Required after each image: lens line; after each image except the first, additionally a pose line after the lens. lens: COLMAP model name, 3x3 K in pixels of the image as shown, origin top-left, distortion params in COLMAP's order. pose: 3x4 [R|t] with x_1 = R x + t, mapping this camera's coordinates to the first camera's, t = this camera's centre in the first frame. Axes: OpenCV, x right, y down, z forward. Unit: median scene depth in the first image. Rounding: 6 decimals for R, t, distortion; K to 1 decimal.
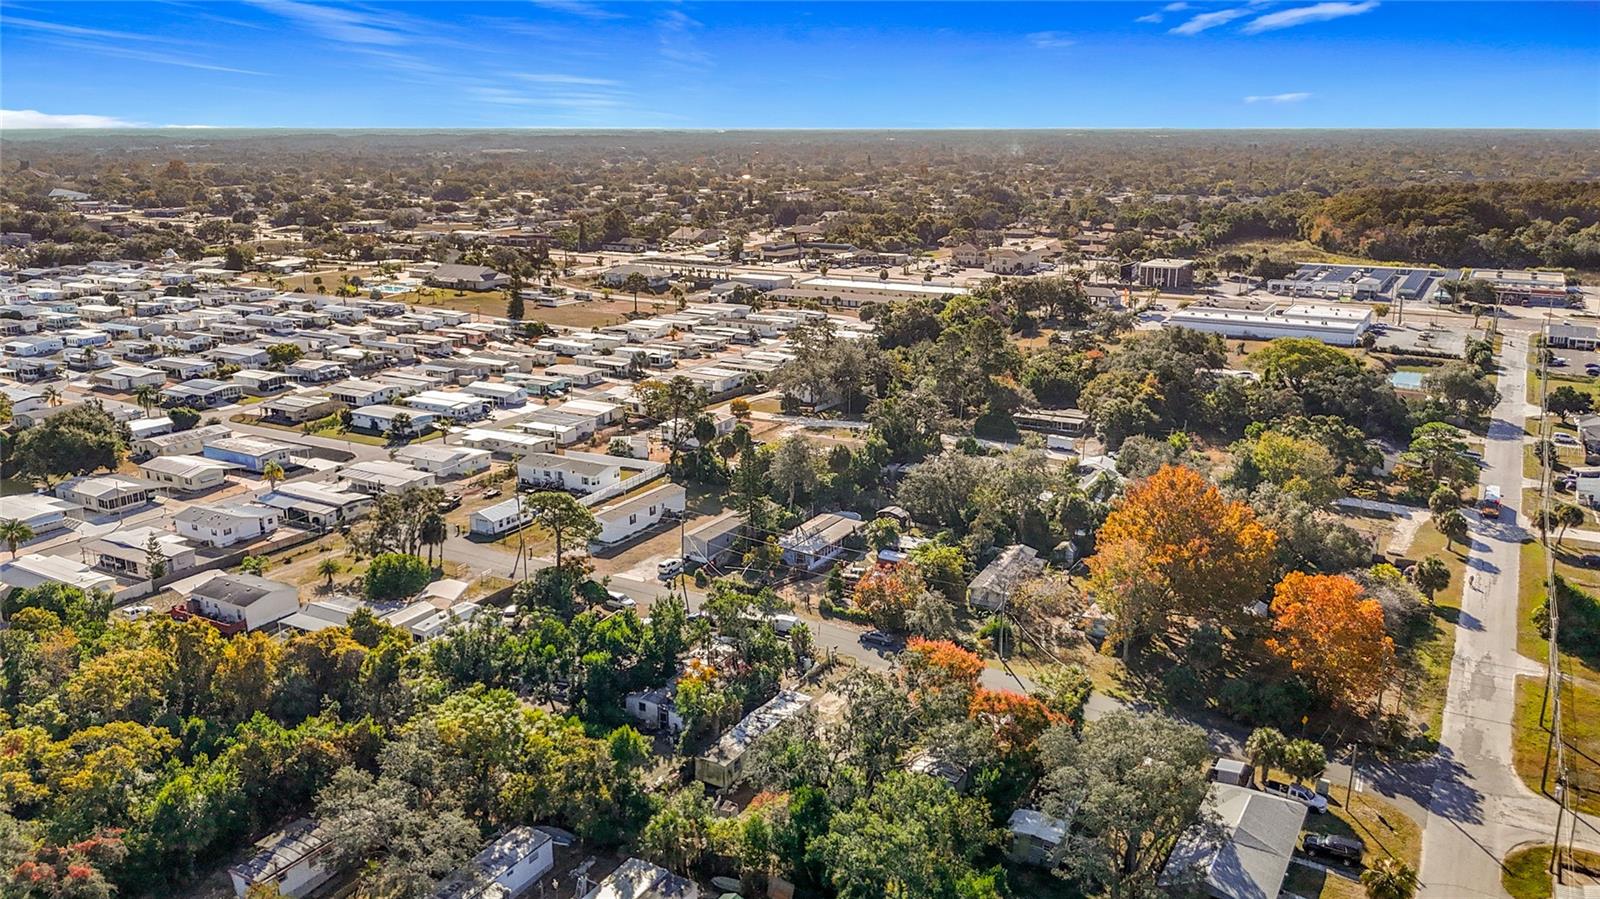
lens RADIAL K [[1210.4, 0, 801.7], [0, 1210.4, 502.6], [0, 0, 1]] dist [0.077153, -0.116148]
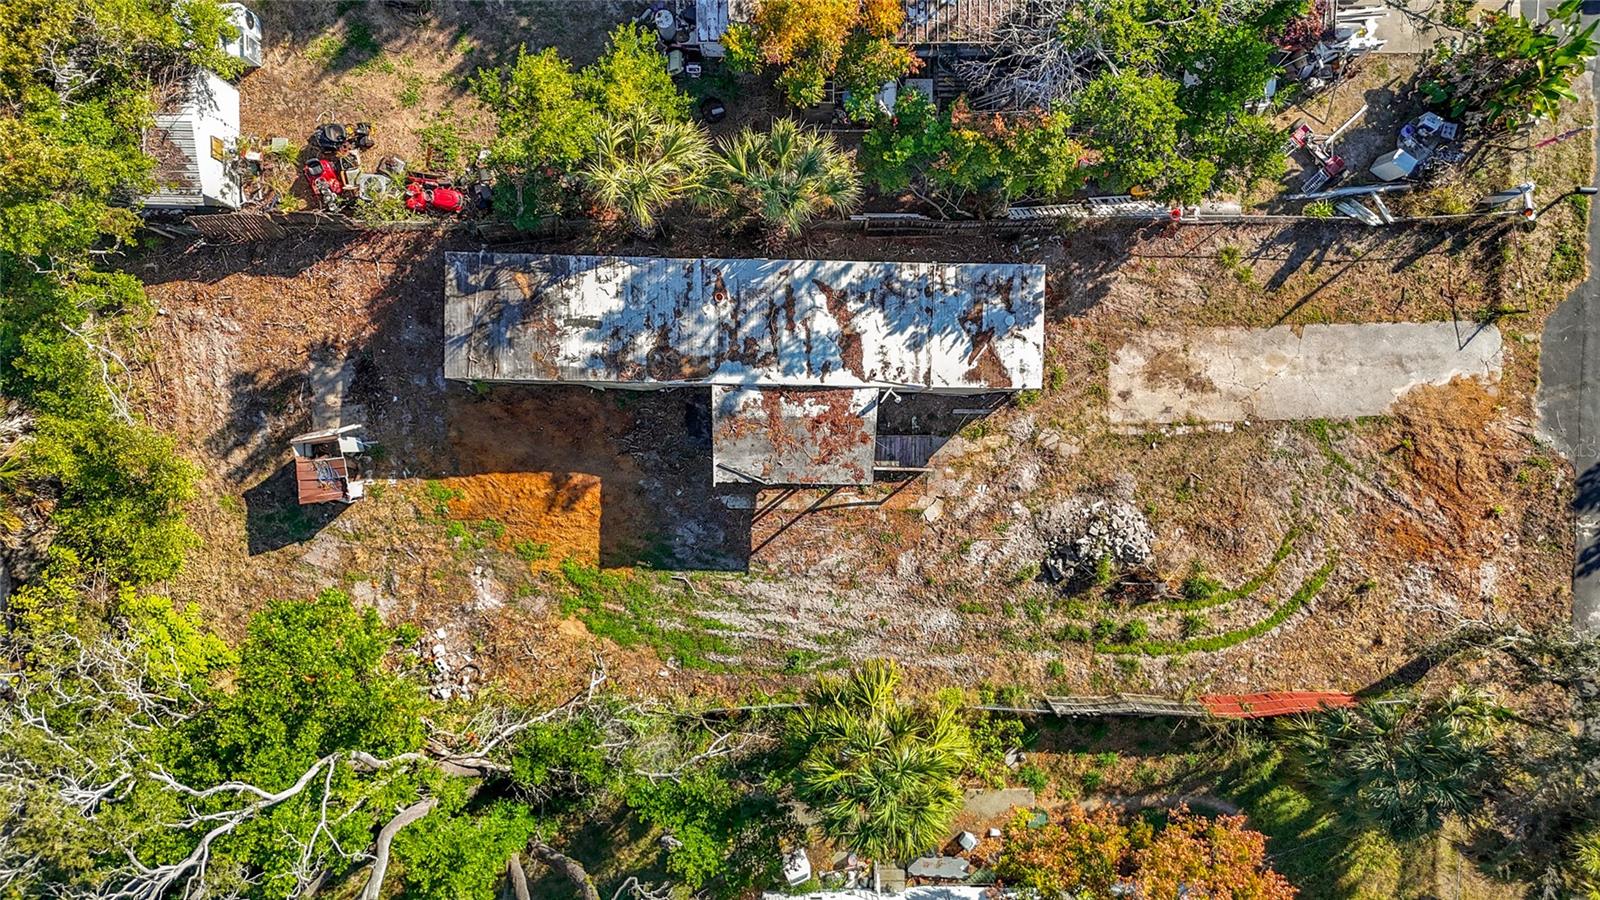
lens RADIAL K [[1172.8, 0, 799.4], [0, 1172.8, 480.6], [0, 0, 1]] dist [0.083072, -0.094922]
pose [[0.490823, 0.870570, 0.034642, -0.005769], [-0.274729, 0.116914, 0.954387, -0.049843], [0.826811, -0.477953, 0.296555, 0.628016]]
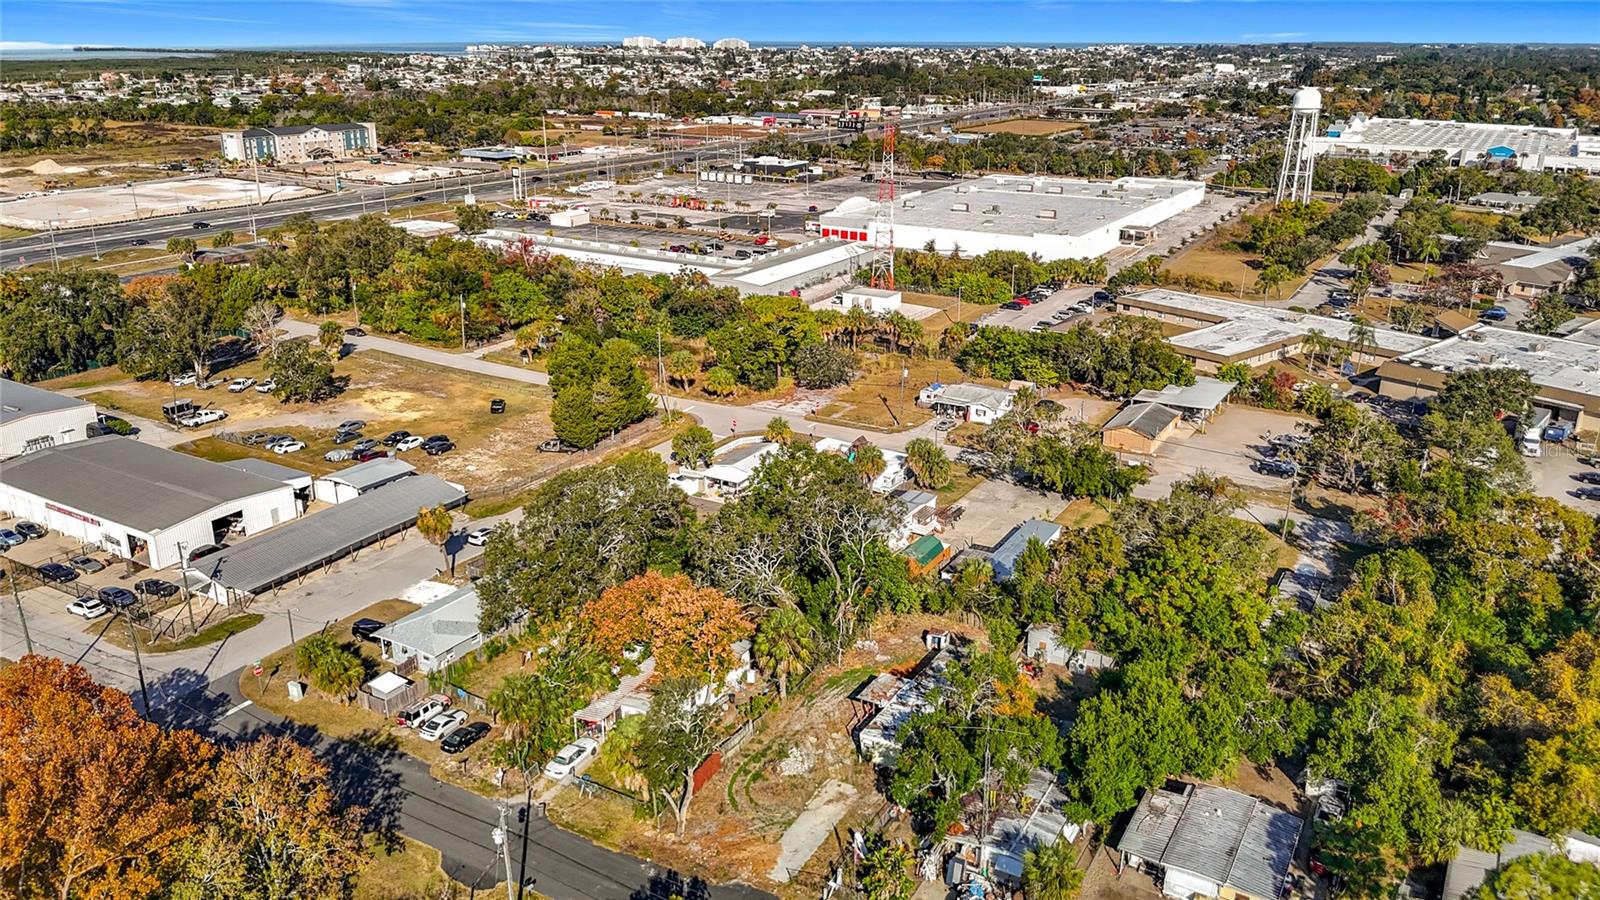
lens RADIAL K [[1204.3, 0, 800.7], [0, 1204.3, 449.6], [0, 0, 1]] dist [0.072507, -0.115772]
pose [[-0.999920, -0.010574, 0.006897, 0.030610], [-0.004383, 0.803091, 0.595840, -0.300710], [-0.011839, 0.595762, -0.803074, 1.075091]]
